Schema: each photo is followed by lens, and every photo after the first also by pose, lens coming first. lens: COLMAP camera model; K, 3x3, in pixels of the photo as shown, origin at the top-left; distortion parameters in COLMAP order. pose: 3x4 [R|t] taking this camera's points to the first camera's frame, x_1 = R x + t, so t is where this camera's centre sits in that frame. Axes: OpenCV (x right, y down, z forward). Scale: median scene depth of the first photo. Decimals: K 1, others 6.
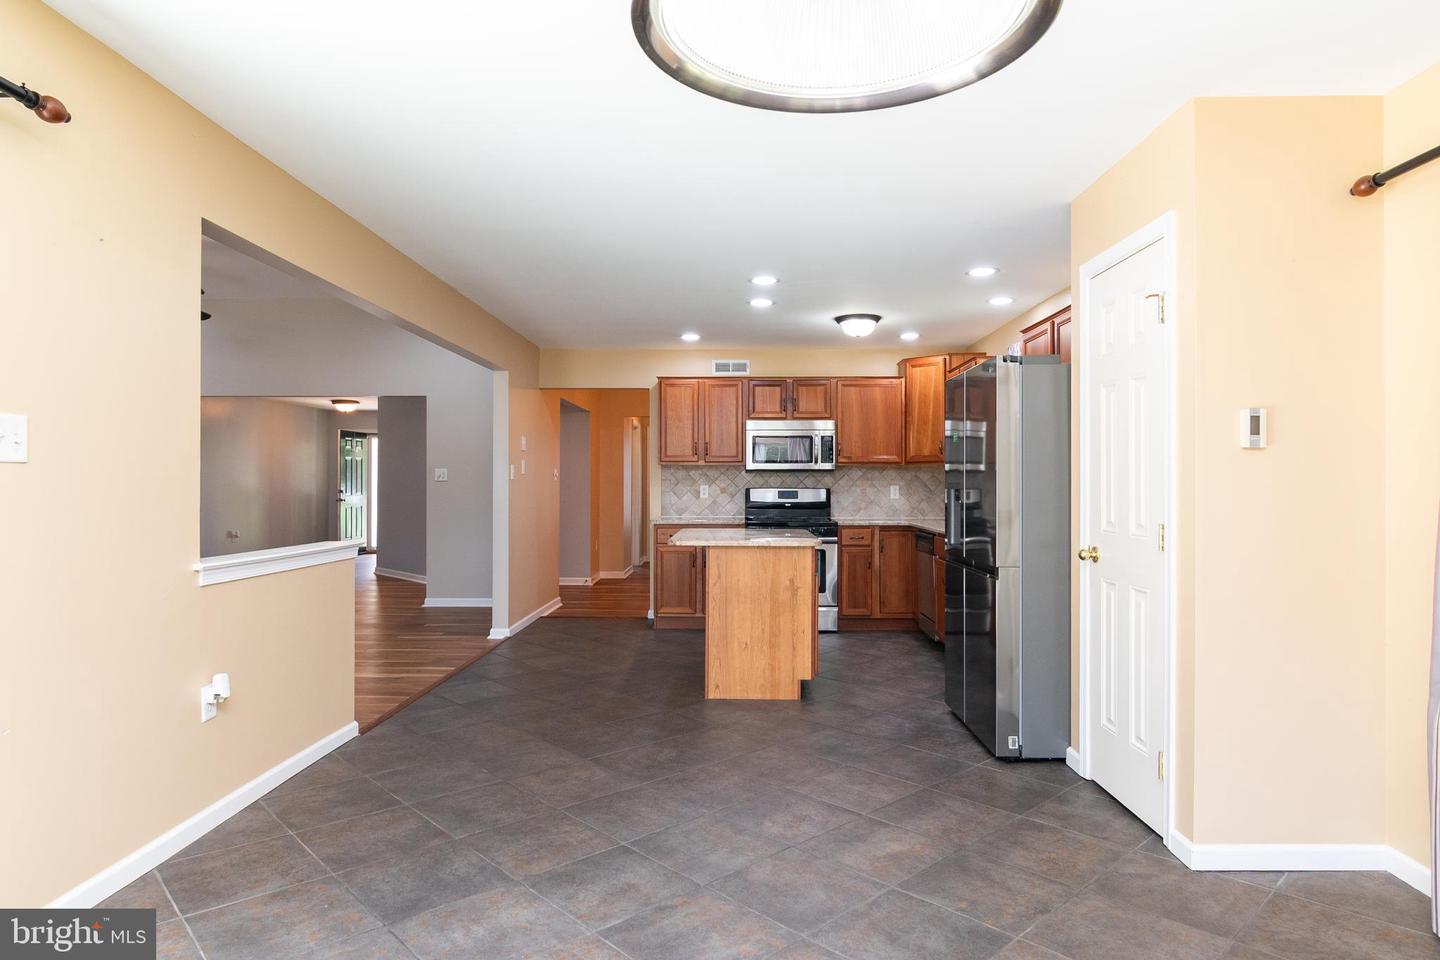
lens RADIAL K [[922.9, 0, 720.0], [0, 922.9, 480.0], [0, 0, 1]] dist [0.002932, 0.000169]
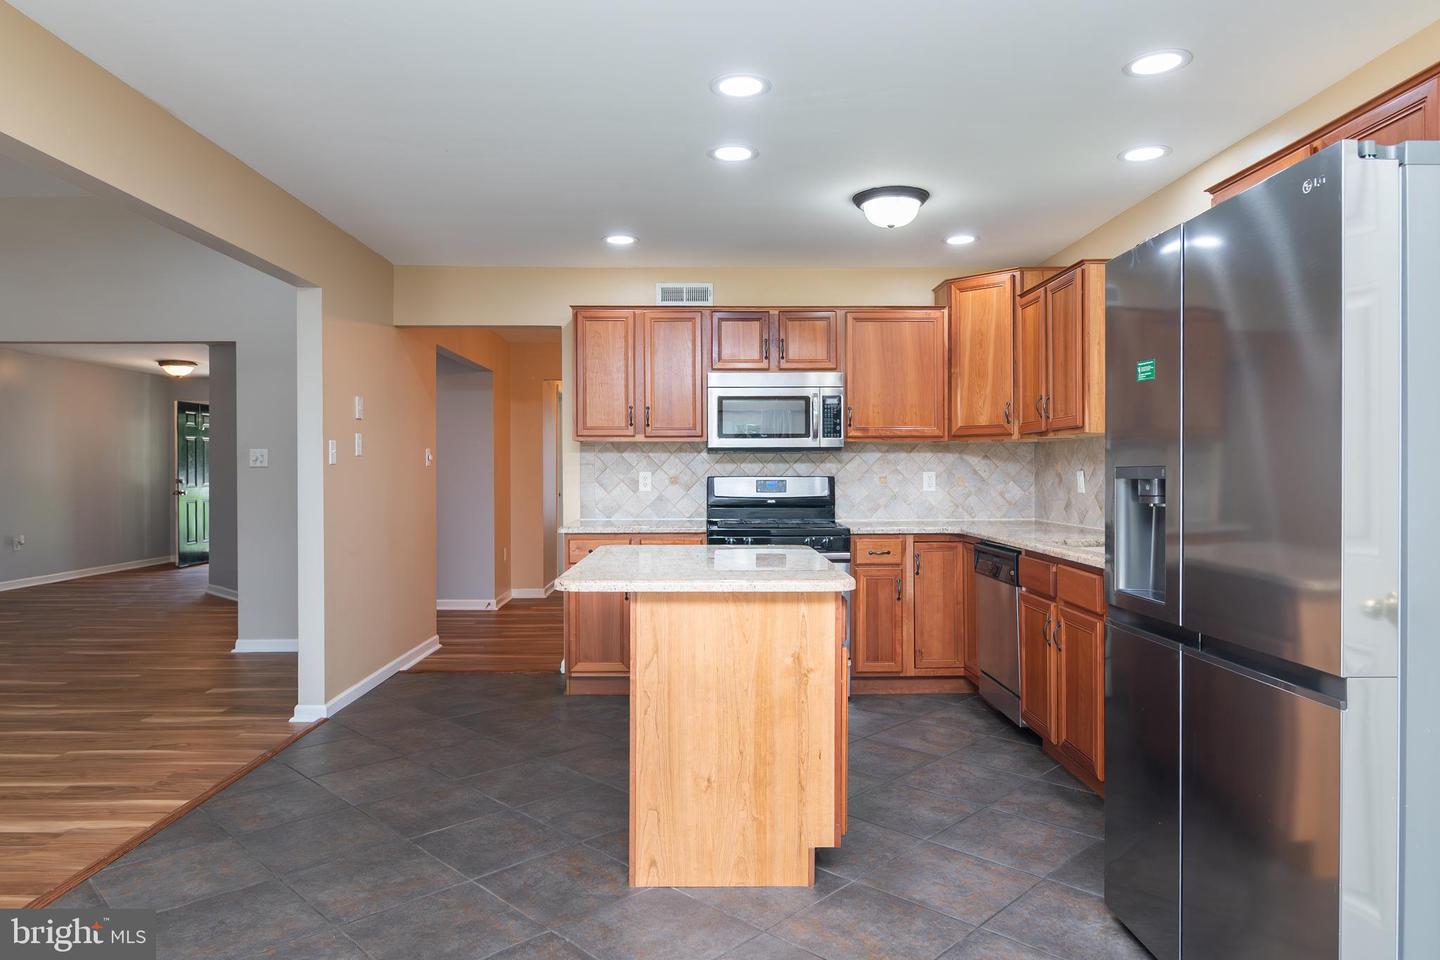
lens RADIAL K [[922.9, 0, 720.0], [0, 922.9, 480.0], [0, 0, 1]] dist [0.002932, 0.000169]
pose [[0.999155, -0.003456, 0.040946, 0.010091], [0.002878, 0.999895, 0.014169, 0.002146], [-0.040991, -0.014040, 0.999061, 0.349348]]
